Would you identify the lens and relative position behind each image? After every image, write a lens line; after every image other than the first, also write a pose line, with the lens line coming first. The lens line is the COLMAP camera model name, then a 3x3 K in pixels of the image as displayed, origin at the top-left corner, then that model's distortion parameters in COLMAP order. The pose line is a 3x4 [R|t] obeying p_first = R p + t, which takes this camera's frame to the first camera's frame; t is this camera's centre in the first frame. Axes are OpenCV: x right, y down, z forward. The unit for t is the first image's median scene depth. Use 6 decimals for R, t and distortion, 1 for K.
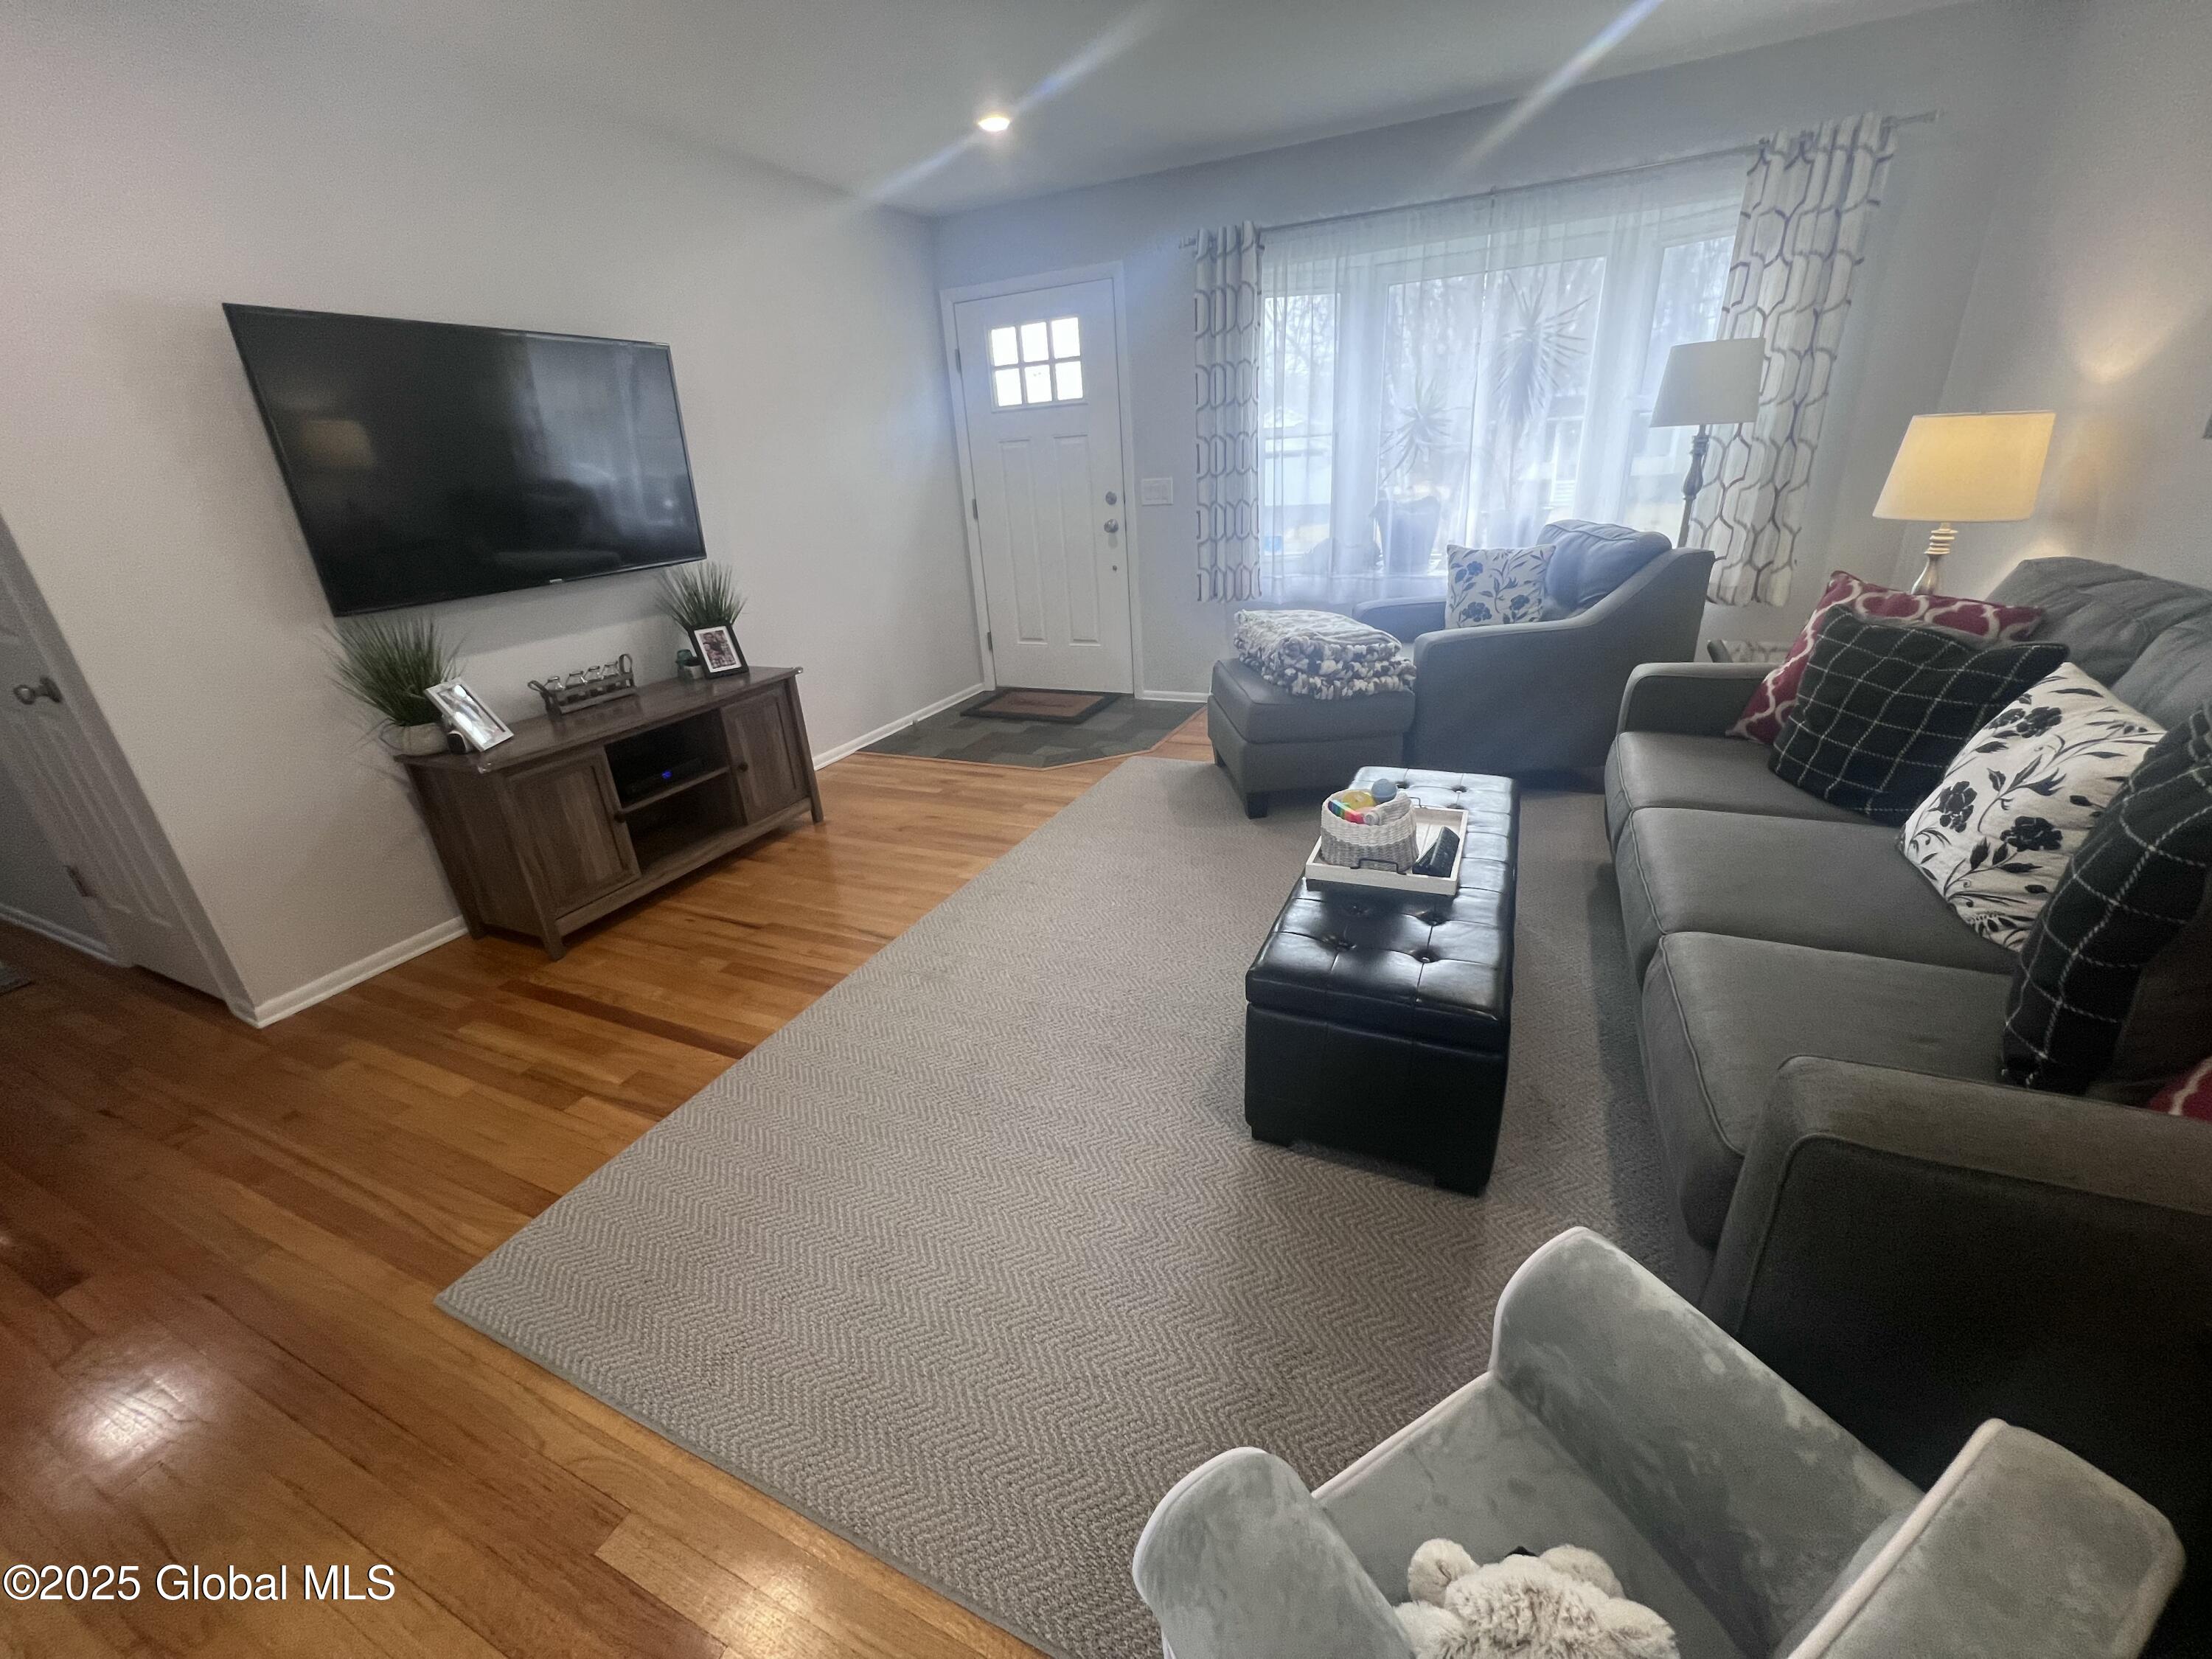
lens RADIAL K [[885.6, 0, 1103.2], [0, 885.6, 828.3], [0, 0, 1]] dist [-0.000414, -0.000050]
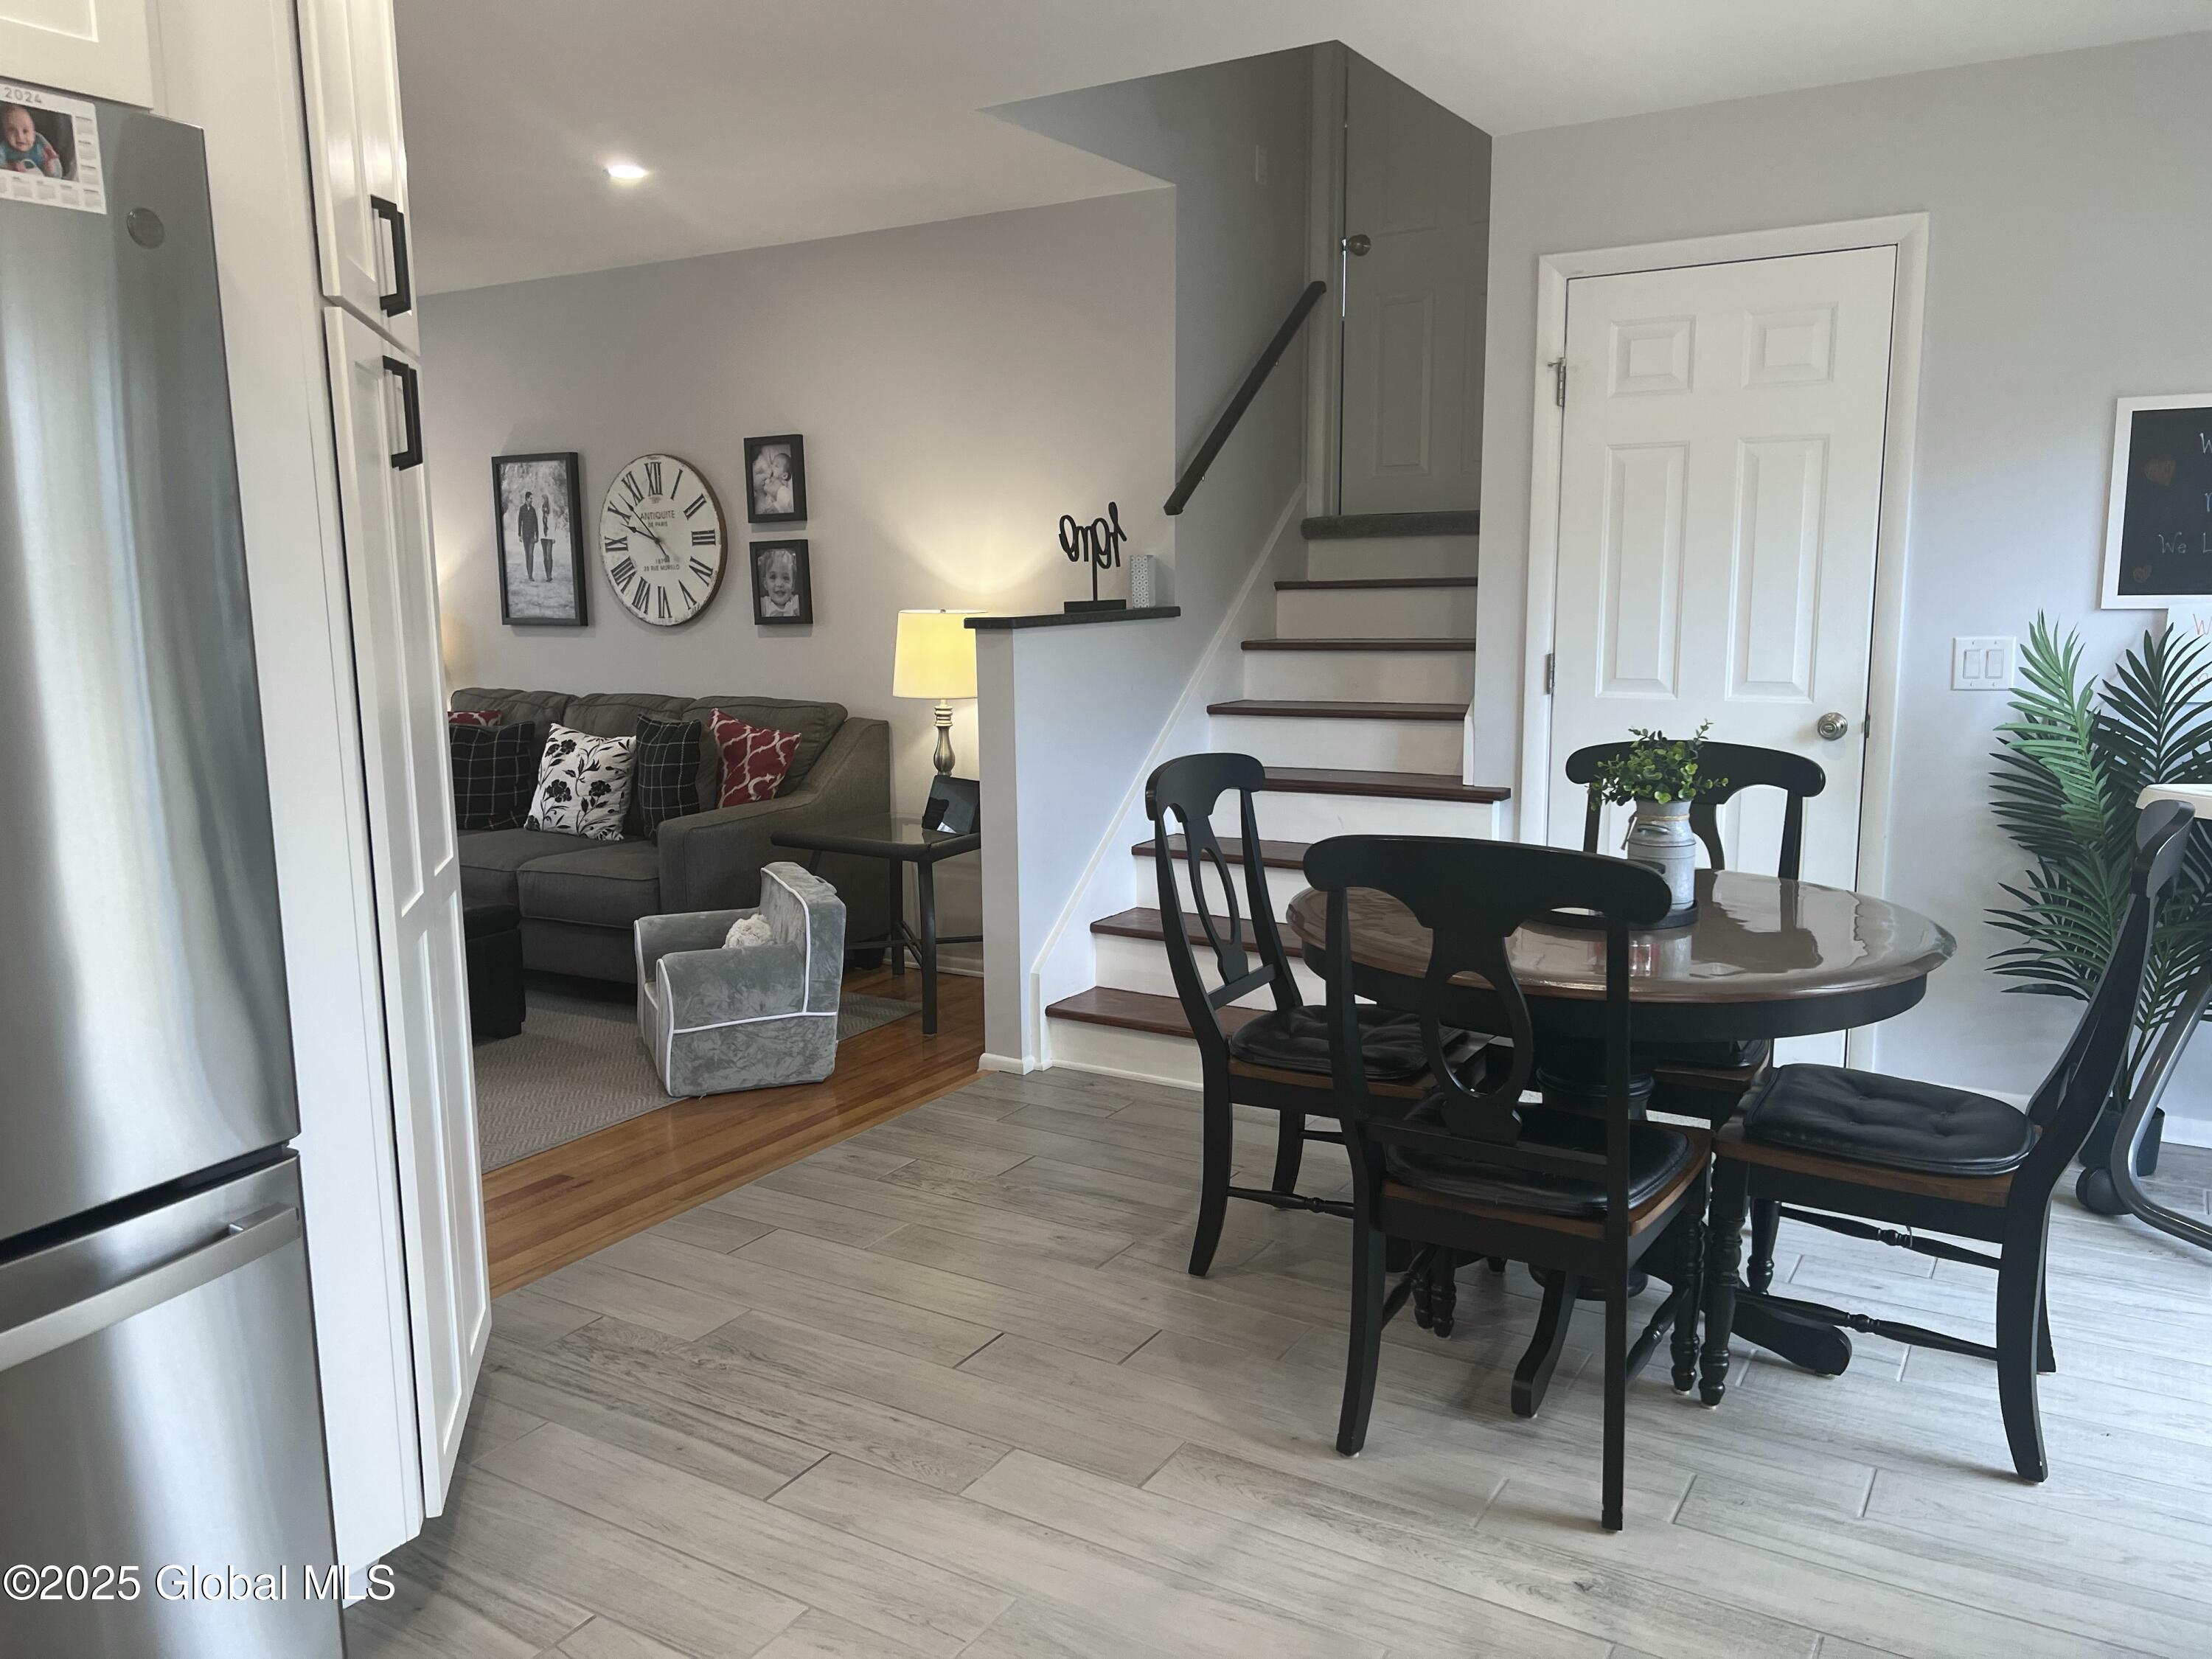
lens RADIAL K [[1665.0, 0, 1106.2], [0, 1665.0, 832.6], [0, 0, 1]] dist [0.000928, 0.000083]
pose [[0.124707, -0.097129, 0.987428, -2.721017], [0.379361, 0.924249, 0.043003, 0.387270], [-0.916806, 0.369228, 0.152107, -0.682076]]
